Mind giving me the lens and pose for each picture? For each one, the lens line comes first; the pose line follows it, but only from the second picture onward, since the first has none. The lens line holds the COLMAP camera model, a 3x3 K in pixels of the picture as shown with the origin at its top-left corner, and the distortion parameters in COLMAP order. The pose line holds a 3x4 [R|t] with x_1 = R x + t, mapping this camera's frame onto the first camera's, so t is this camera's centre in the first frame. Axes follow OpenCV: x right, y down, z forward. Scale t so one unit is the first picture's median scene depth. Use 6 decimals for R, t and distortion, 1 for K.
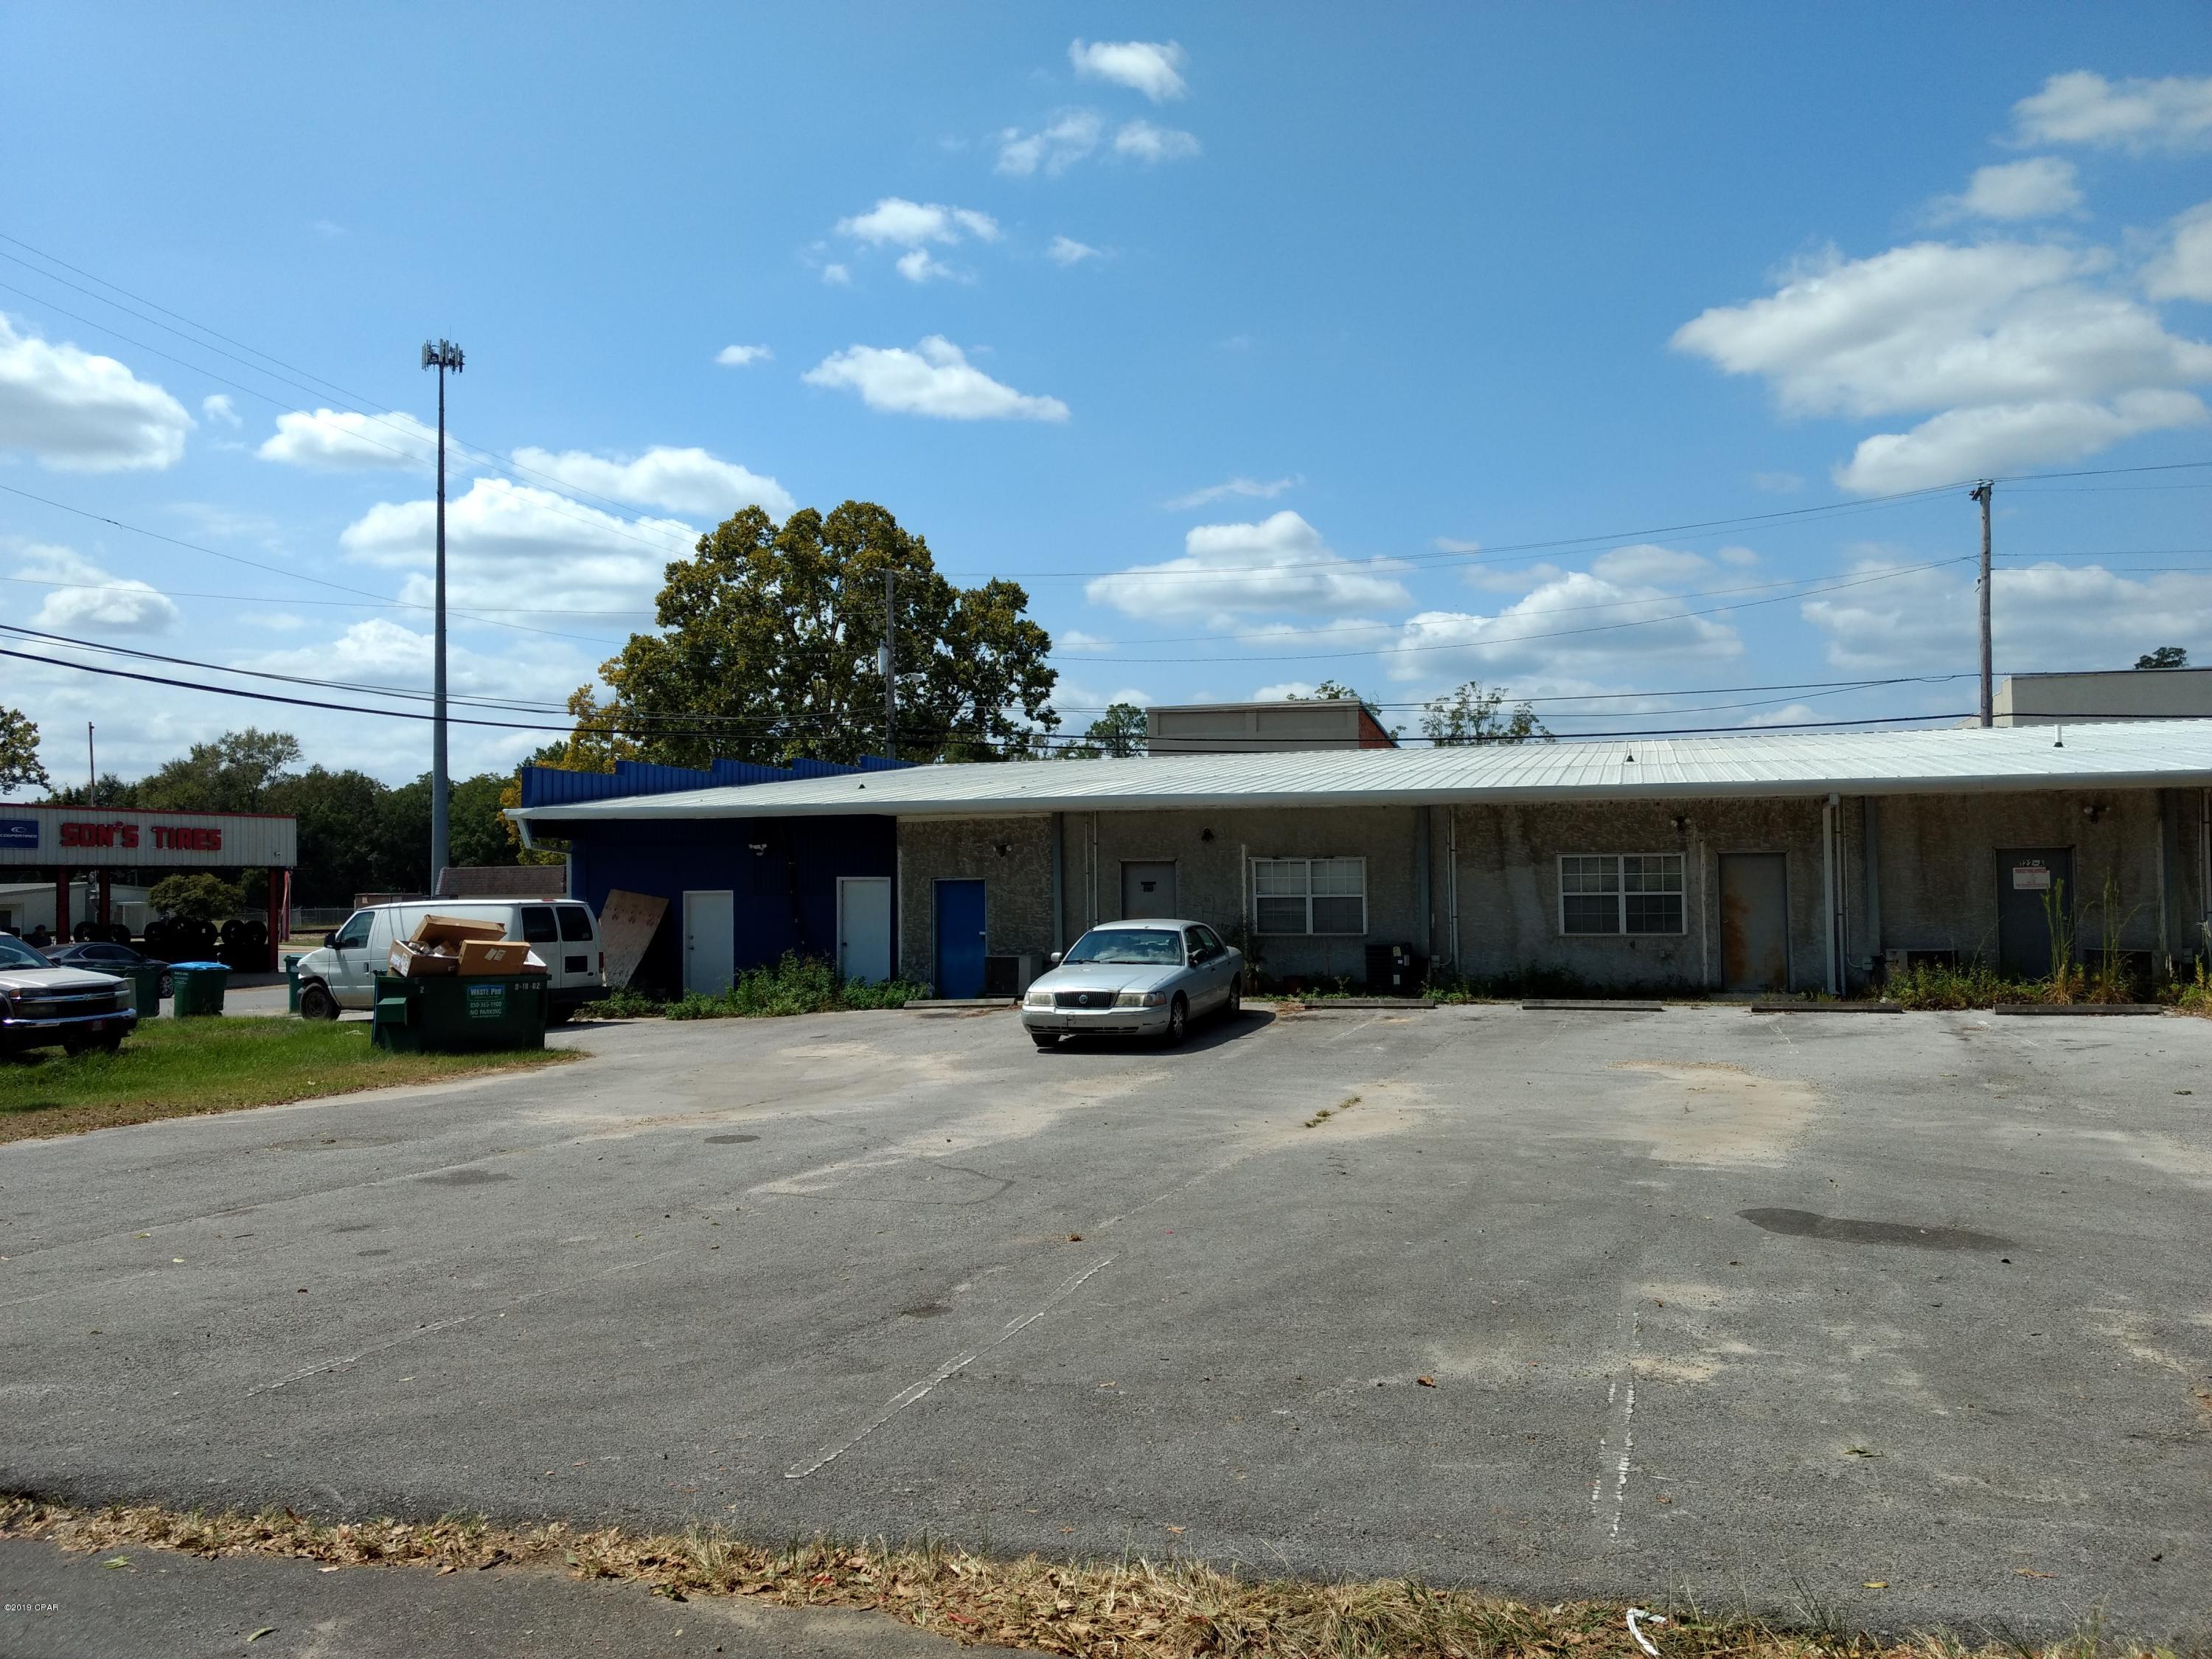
lens RADIAL K [[1731.1, 0, 1104.9], [0, 1731.1, 822.4], [0, 0, 1]] dist [0.034820, 0.005041]
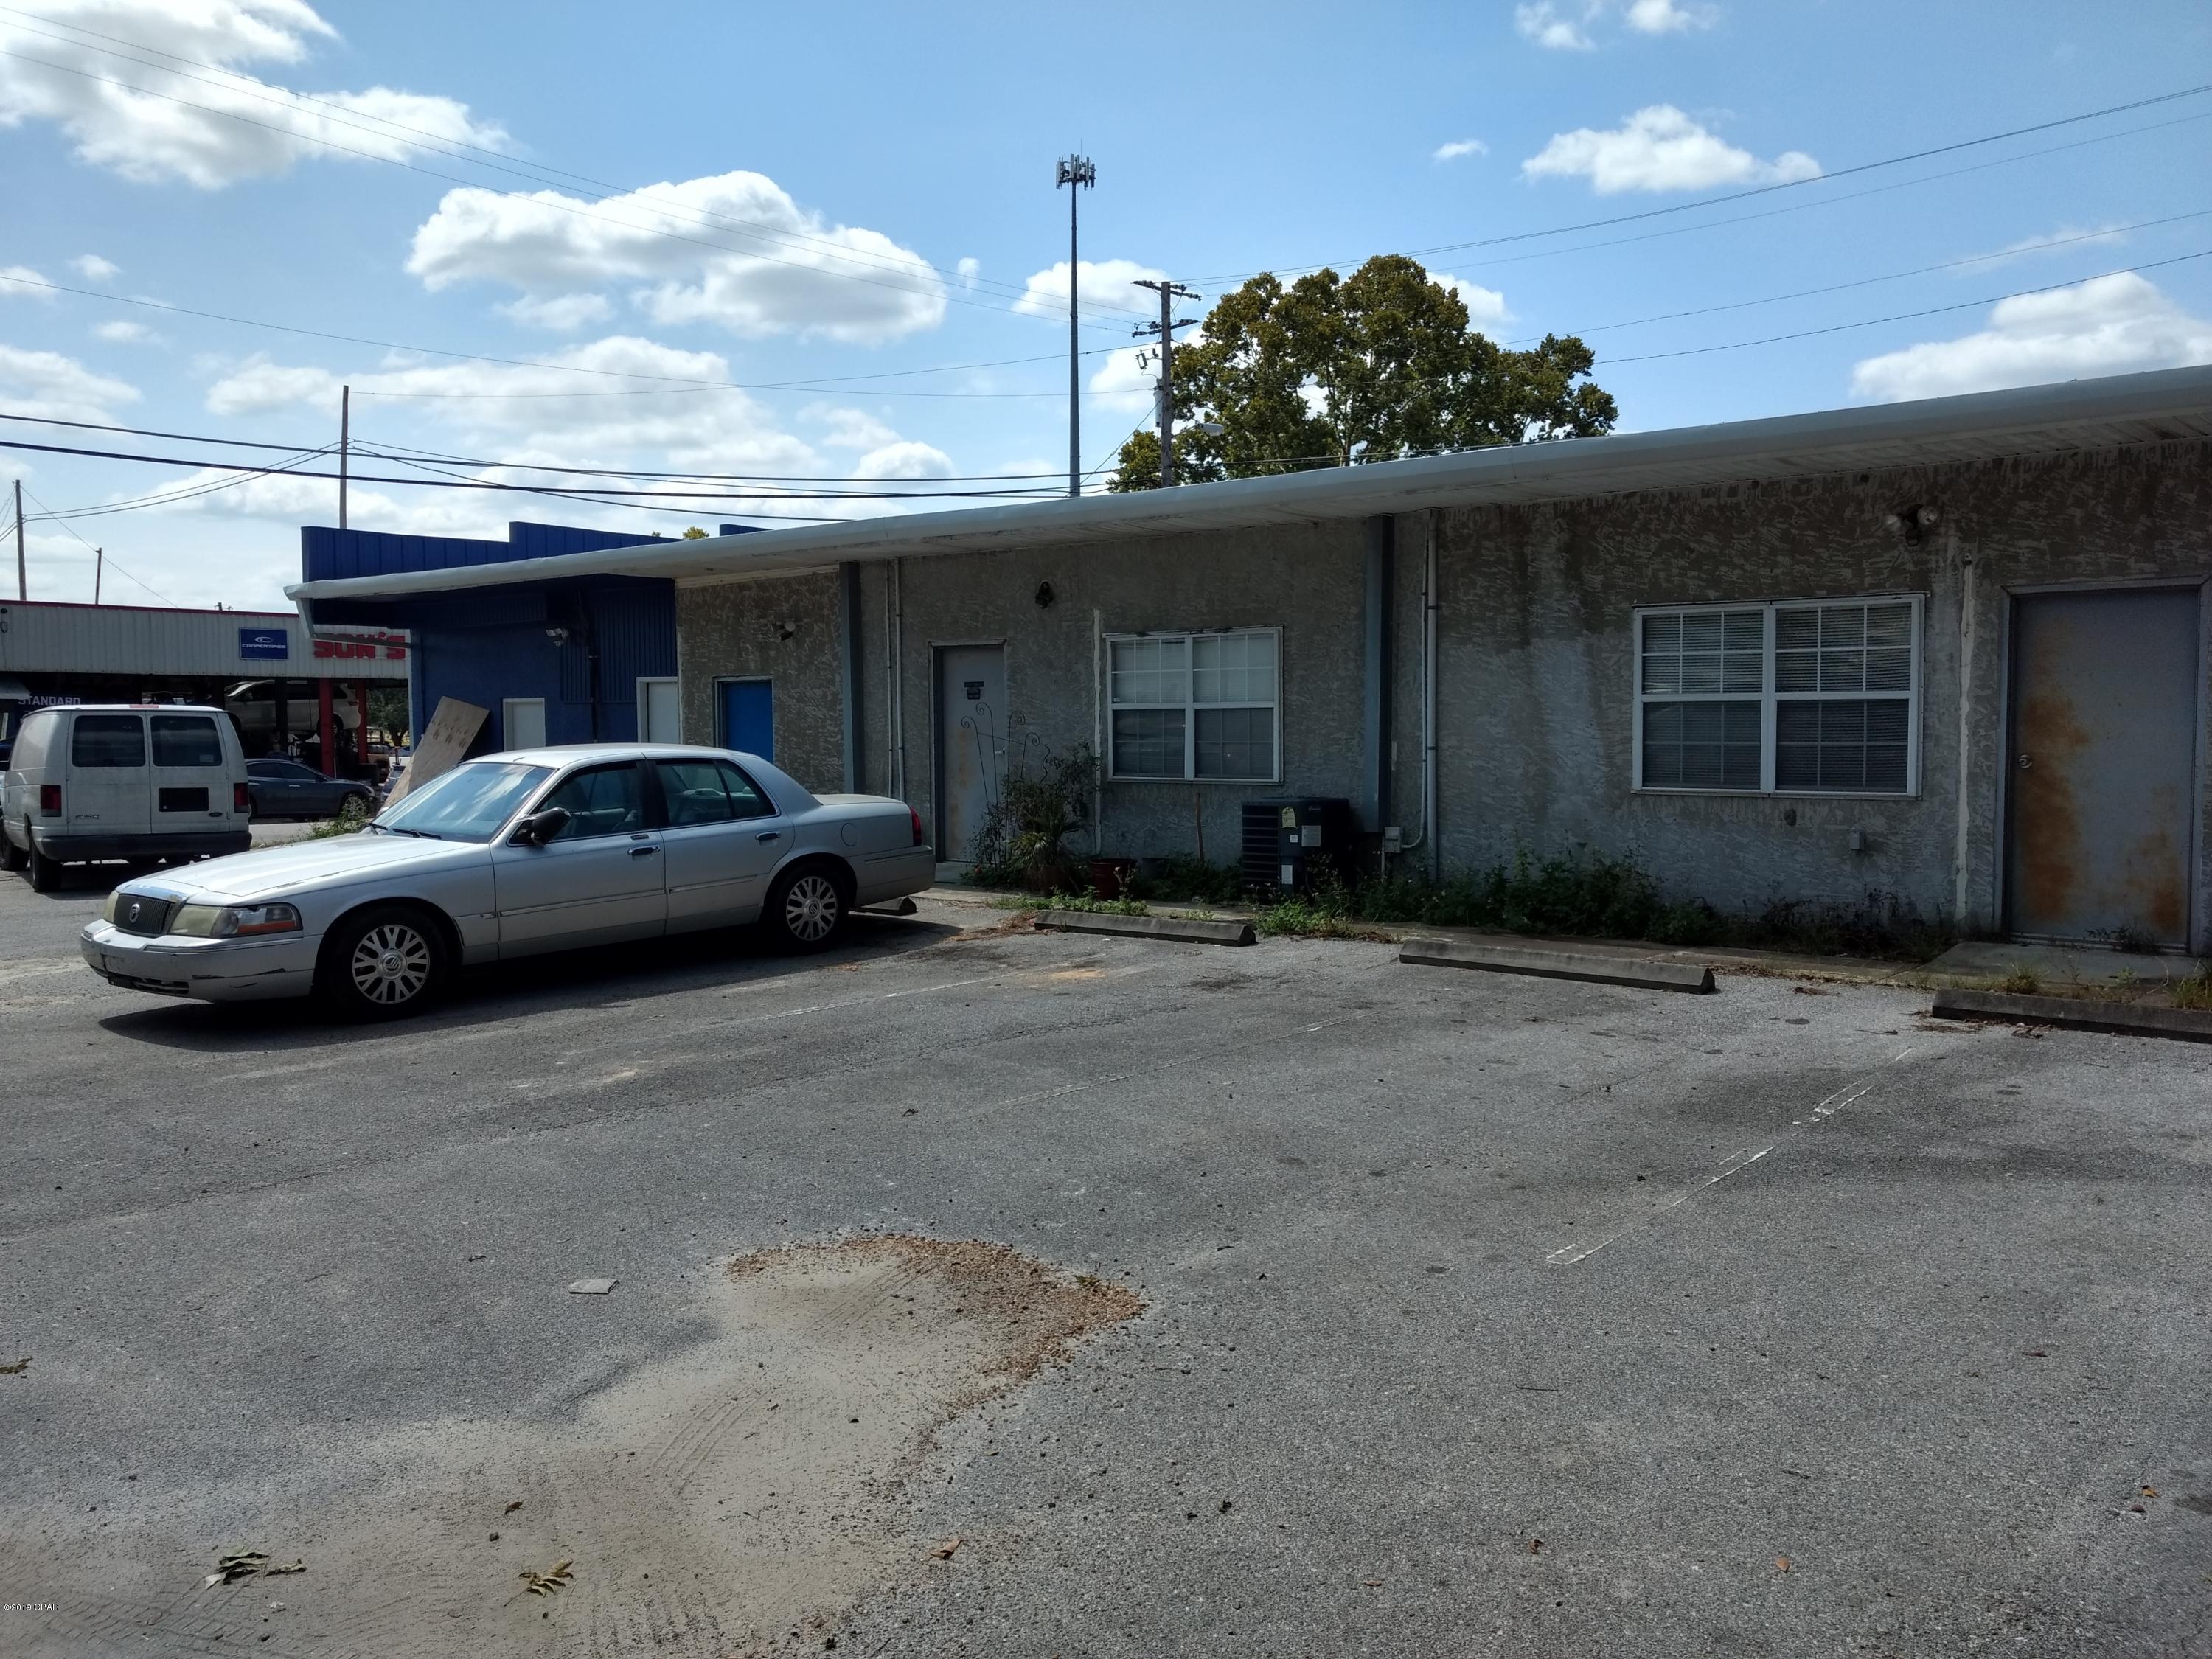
lens RADIAL K [[1746.7, 0, 1103.5], [0, 1746.7, 817.8], [0, 0, 1]] dist [0.000657, 0.071979]
pose [[0.913246, 0.028722, -0.406394, 0.318702], [0.009785, 0.995678, 0.092359, 0.028730], [0.407291, -0.088323, 0.909018, 0.531434]]
